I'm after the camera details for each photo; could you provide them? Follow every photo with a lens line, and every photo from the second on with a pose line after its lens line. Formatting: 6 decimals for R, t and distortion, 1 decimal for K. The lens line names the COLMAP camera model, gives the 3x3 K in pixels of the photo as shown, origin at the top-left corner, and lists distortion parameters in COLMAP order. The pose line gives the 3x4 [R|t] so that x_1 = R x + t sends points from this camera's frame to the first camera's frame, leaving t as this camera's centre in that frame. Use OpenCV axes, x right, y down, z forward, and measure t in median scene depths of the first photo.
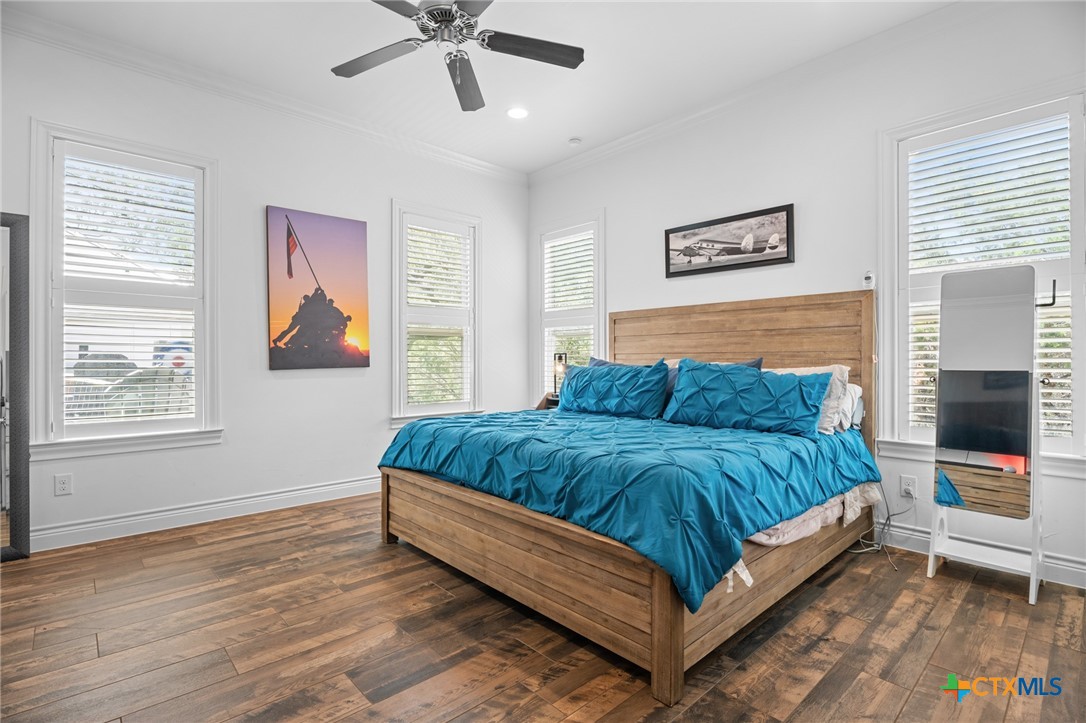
lens RADIAL K [[529.1, 0, 542.4], [0, 529.1, 358.7], [0, 0, 1]] dist [-0.005394, -0.000593]
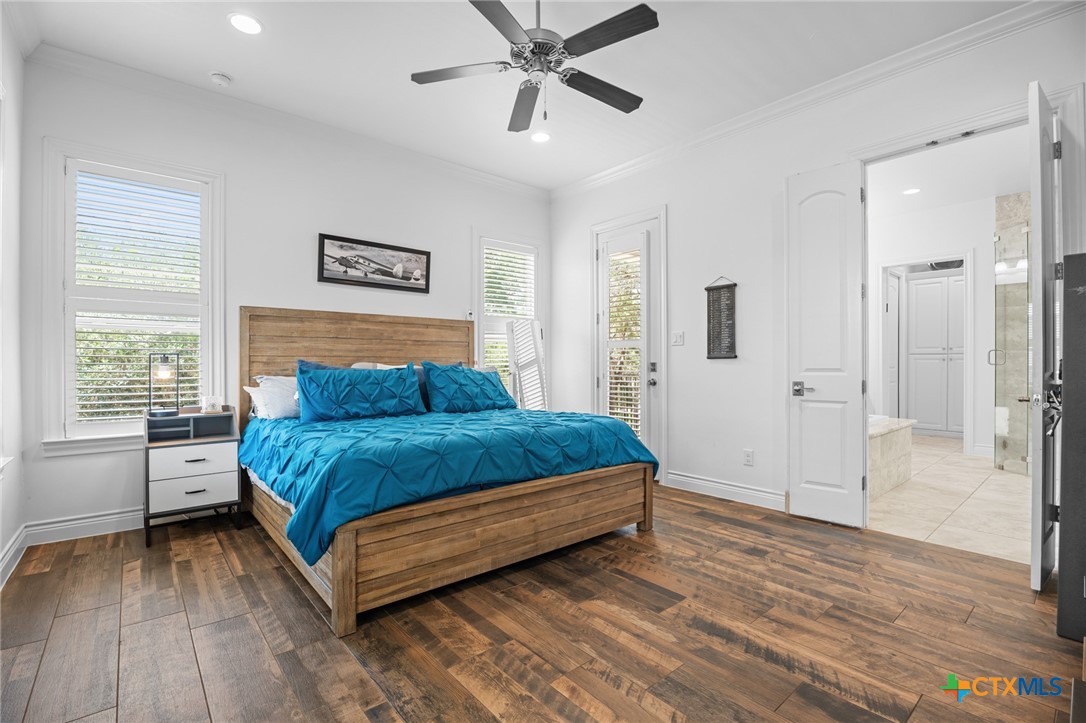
lens RADIAL K [[494.2, 0, 540.4], [0, 494.2, 364.0], [0, 0, 1]] dist [-0.015920, 0.000938]
pose [[0.021298, -0.001244, 0.999772, -0.822902], [-0.003860, 0.999992, 0.001326, 0.001589], [-0.999766, -0.003887, 0.021293, 0.669366]]
